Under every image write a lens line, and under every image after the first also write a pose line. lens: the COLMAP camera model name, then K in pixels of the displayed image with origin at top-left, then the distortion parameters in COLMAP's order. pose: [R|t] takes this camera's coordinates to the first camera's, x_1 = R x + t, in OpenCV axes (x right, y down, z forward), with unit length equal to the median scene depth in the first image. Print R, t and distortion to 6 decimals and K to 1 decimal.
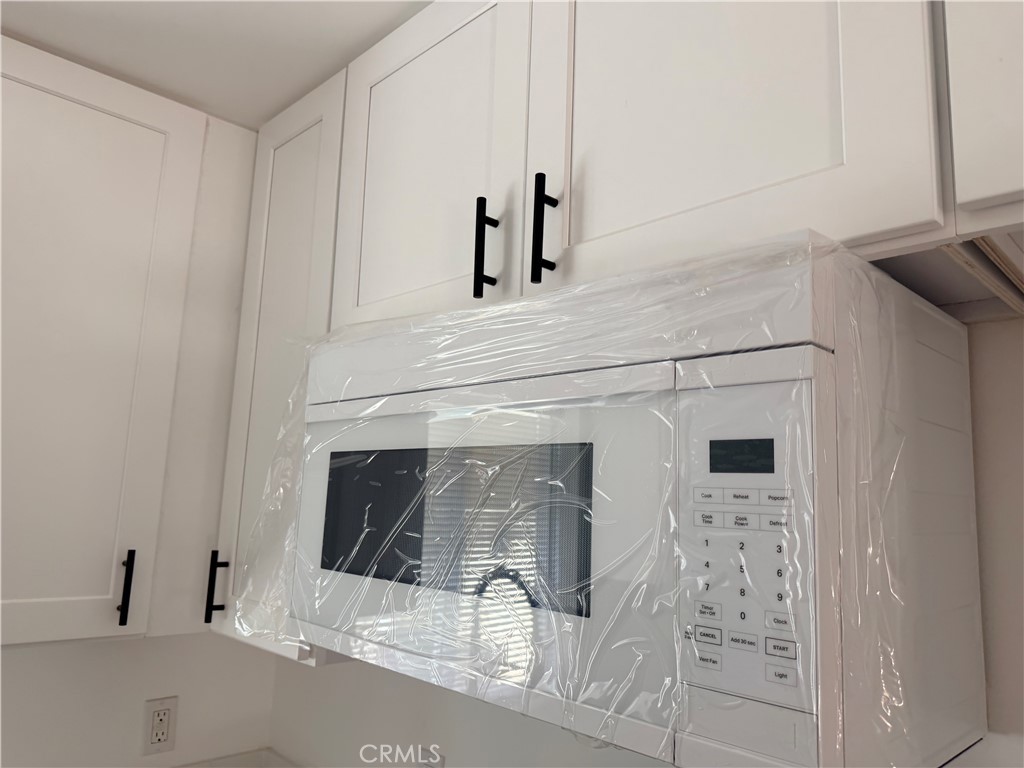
lens RADIAL K [[739.2, 0, 512.0], [0, 739.2, 384.0], [0, 0, 1]] dist [0.000042, -0.004506]
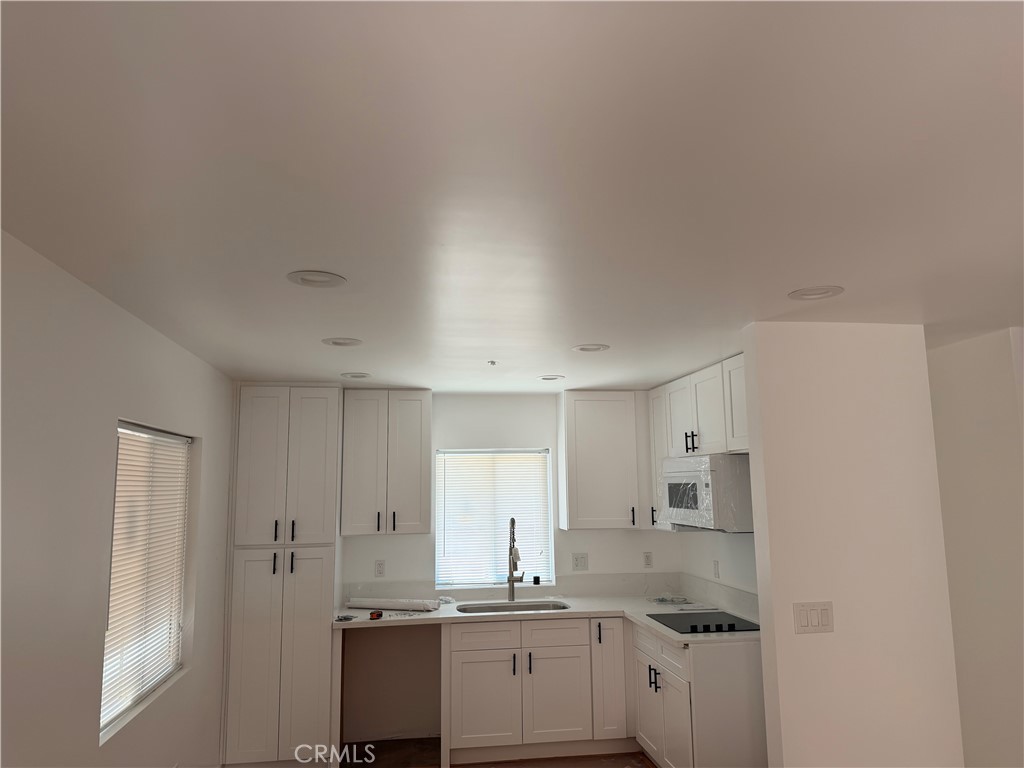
lens RADIAL K [[739.2, 0, 512.0], [0, 739.2, 384.0], [0, 0, 1]] dist [0.000042, -0.004506]
pose [[0.808884, -0.137560, -0.571650, 1.465615], [0.140098, 0.989336, -0.039832, -0.410647], [0.571033, -0.047867, 0.819530, -2.881349]]
